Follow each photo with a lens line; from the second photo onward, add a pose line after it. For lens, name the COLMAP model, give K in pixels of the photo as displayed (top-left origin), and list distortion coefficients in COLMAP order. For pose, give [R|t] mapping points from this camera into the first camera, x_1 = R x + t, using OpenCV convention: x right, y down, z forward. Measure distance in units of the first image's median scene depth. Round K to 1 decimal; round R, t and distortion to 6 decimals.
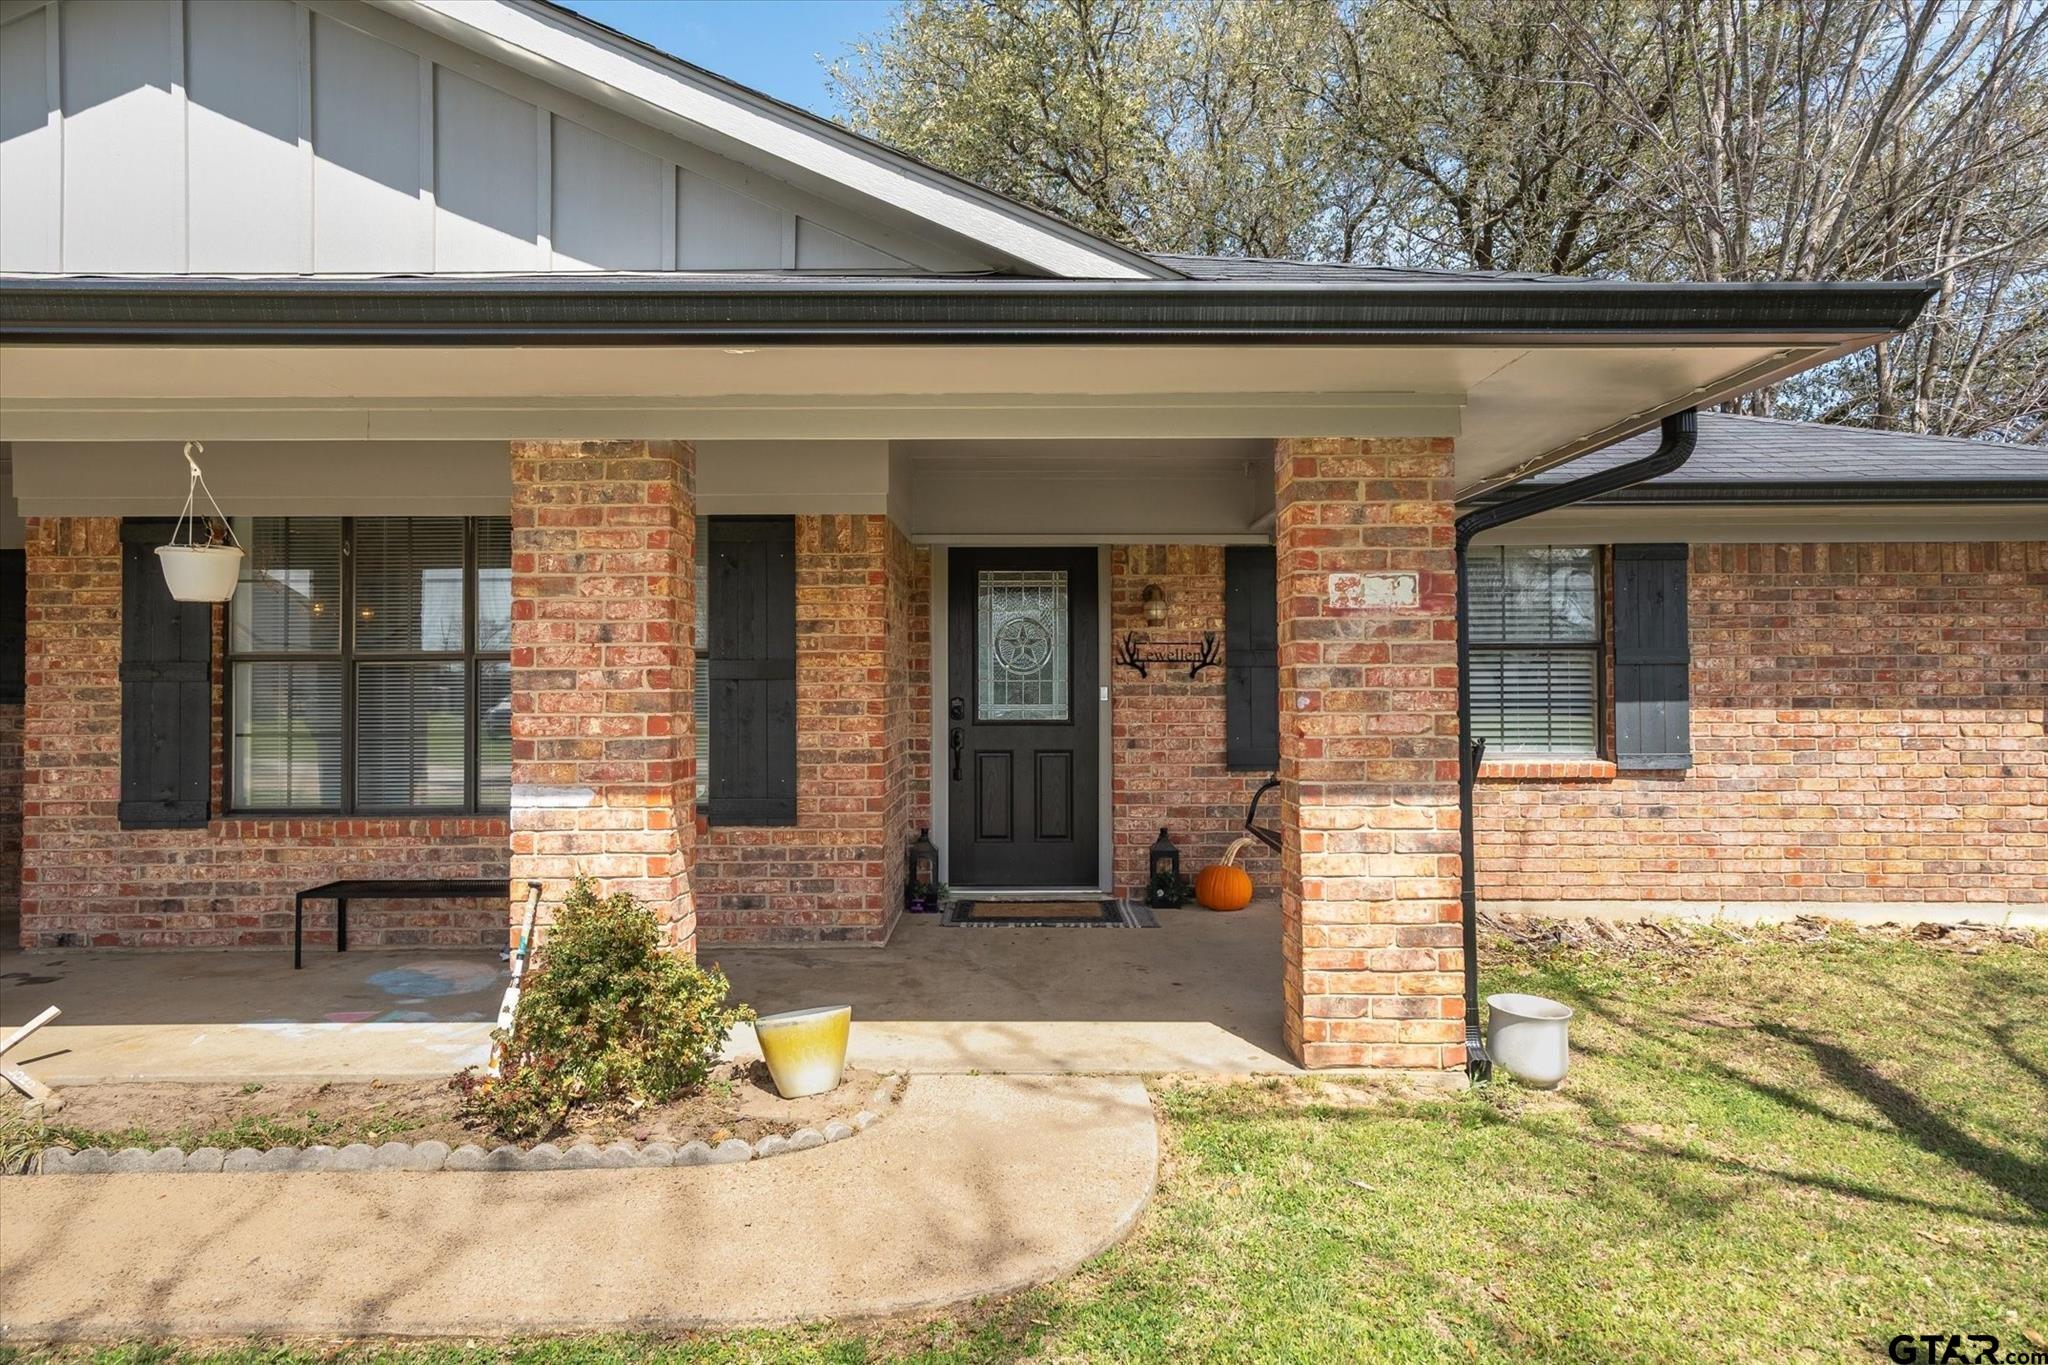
lens RADIAL K [[1229.7, 0, 1024.0], [0, 1229.7, 682.5], [0, 0, 1]] dist [0.021004, 0.001431]
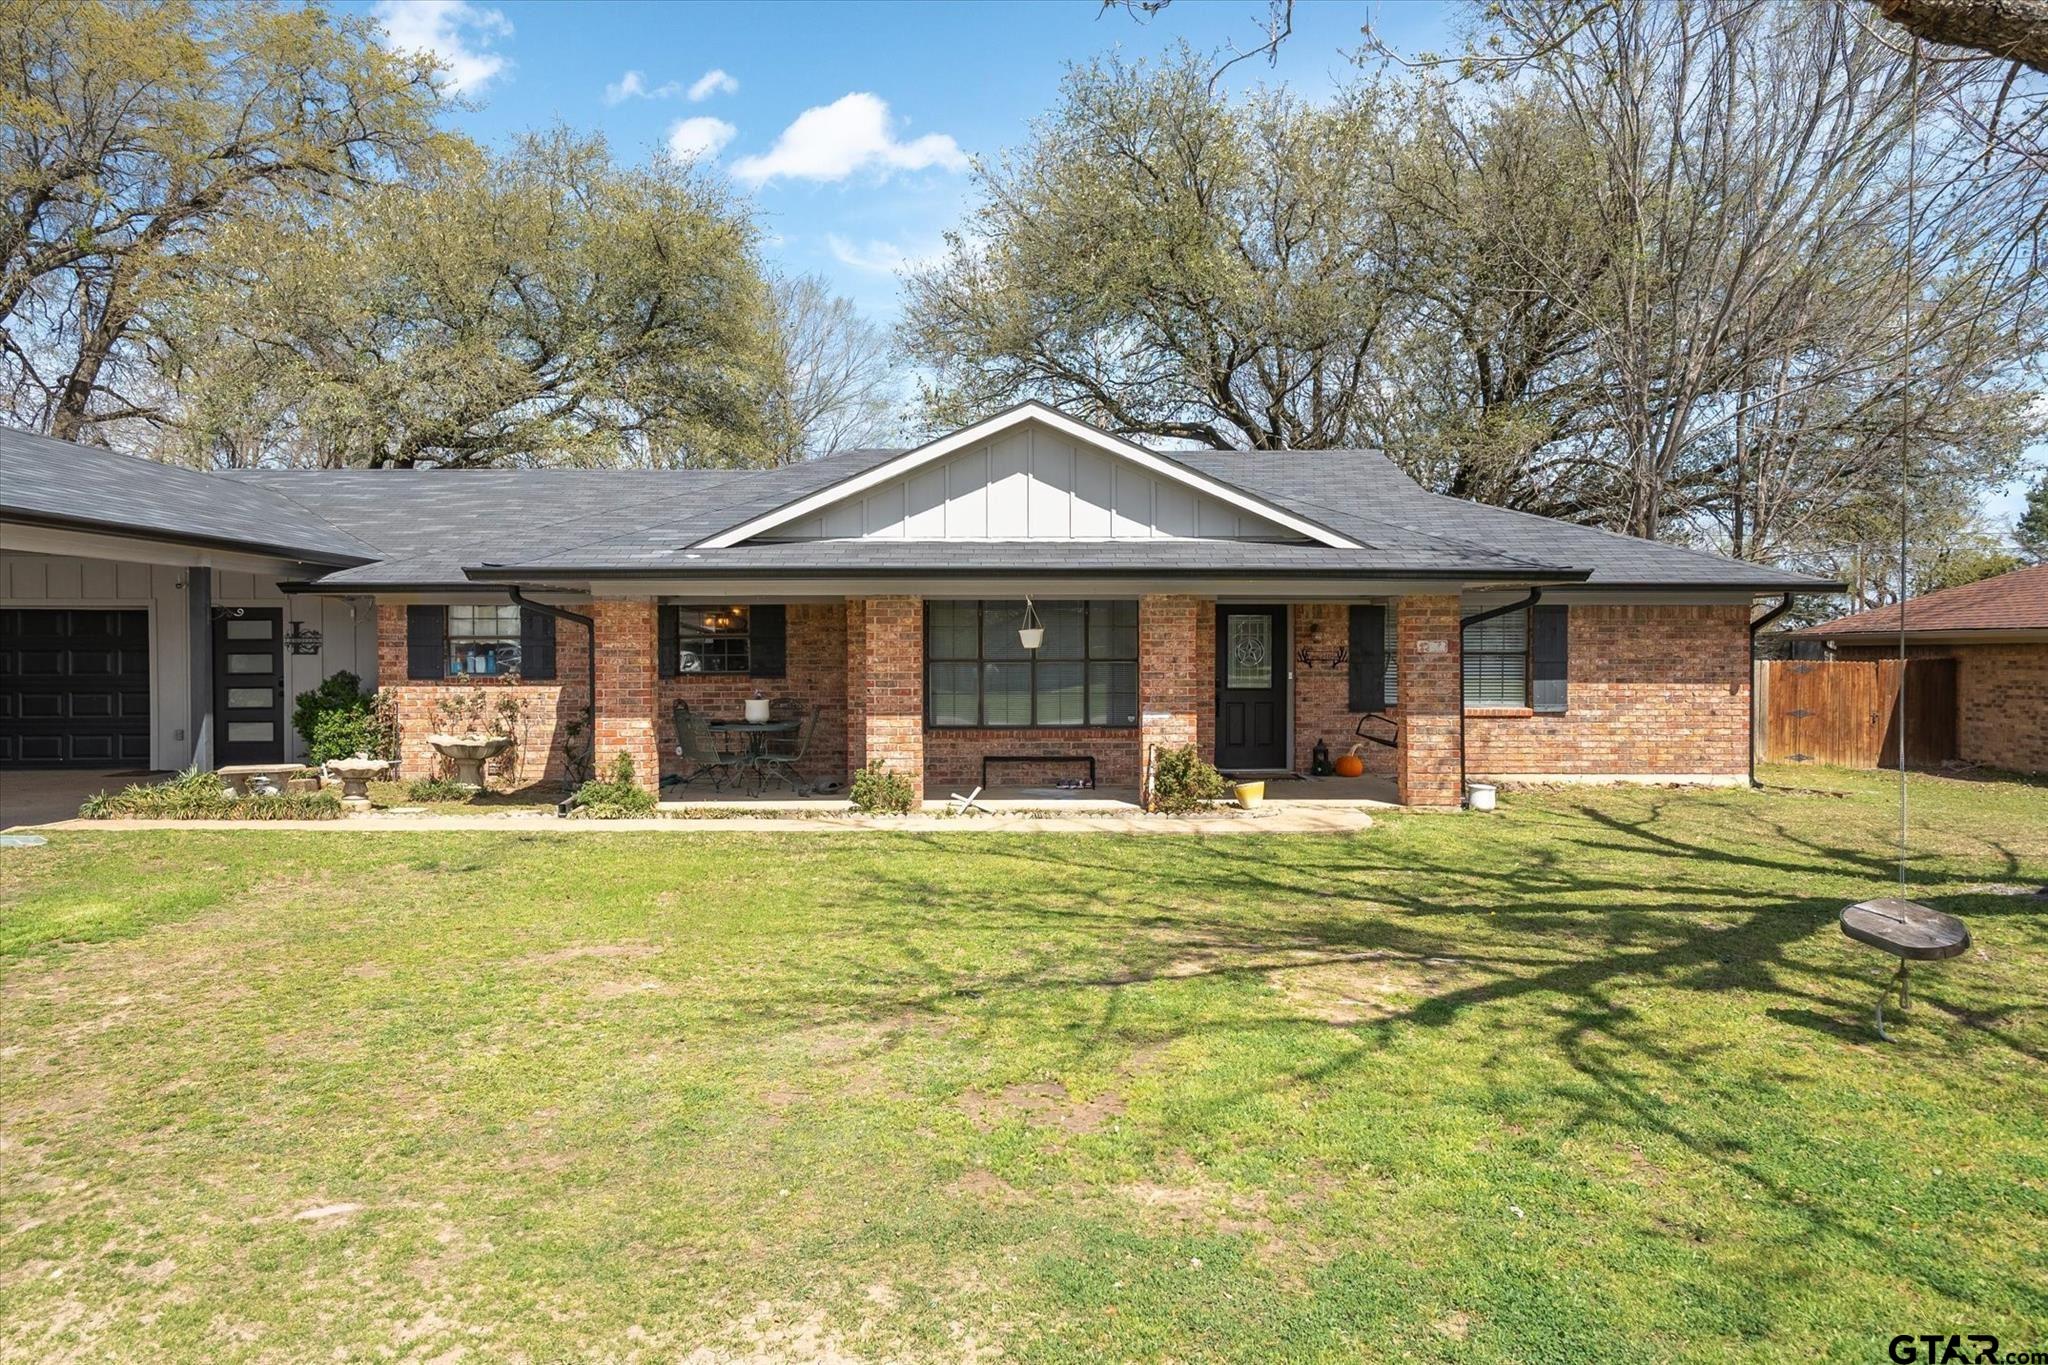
lens RADIAL K [[1359.5, 0, 1024.0], [0, 1359.5, 682.5], [0, 0, 1]] dist [0.034762, -0.000015]
pose [[0.999508, 0.002229, 0.031297, -0.465635], [-0.003212, 0.999502, 0.031386, -0.050634], [-0.031212, -0.031471, 0.999017, -1.309151]]
